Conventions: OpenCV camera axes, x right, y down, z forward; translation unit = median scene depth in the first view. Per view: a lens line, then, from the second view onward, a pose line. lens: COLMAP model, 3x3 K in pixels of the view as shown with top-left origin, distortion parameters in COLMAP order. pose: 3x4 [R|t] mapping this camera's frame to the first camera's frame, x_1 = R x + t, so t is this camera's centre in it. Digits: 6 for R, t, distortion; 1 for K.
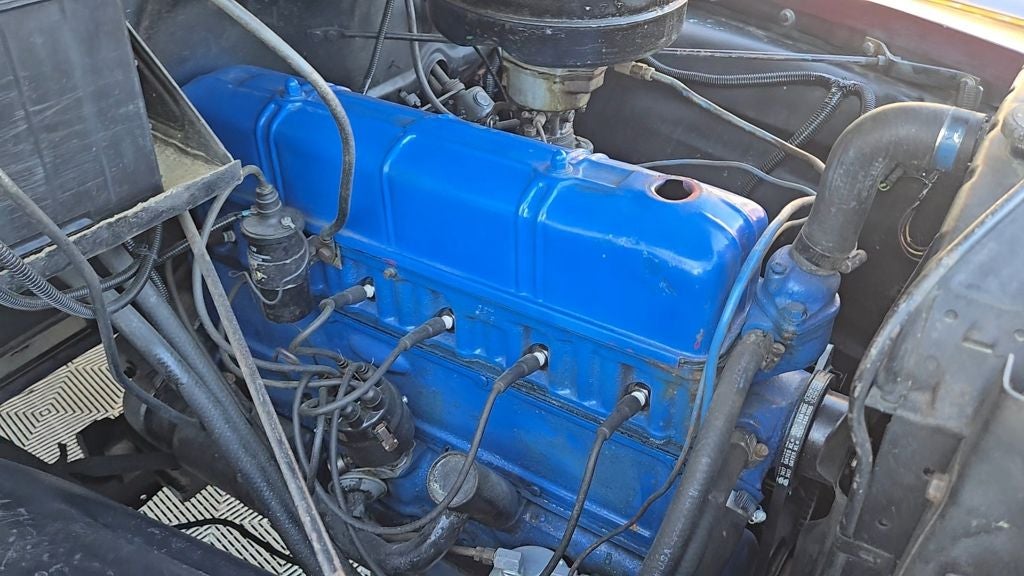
lens RADIAL K [[862.9, 0, 511.0], [0, 862.9, 285.8], [0, 0, 1]] dist [0.003079, -0.008296]
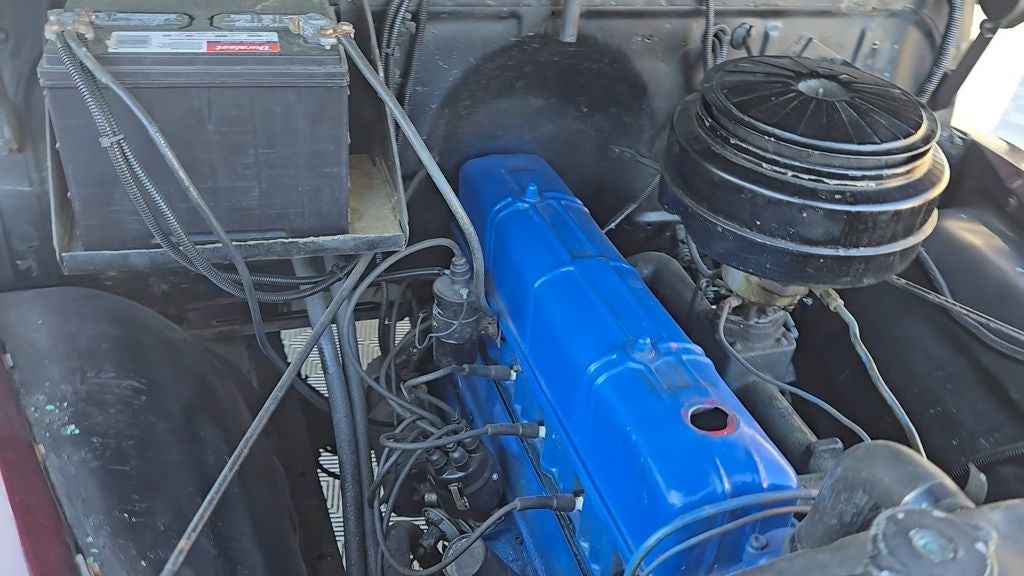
lens RADIAL K [[862.9, 0, 511.3], [0, 862.9, 289.8], [0, 0, 1]] dist [0.003079, -0.008296]
pose [[0.774839, 0.401630, -0.488179, 0.387089], [-0.431801, 0.900272, 0.055307, -0.177652], [0.461706, 0.167942, 0.870989, -0.011363]]
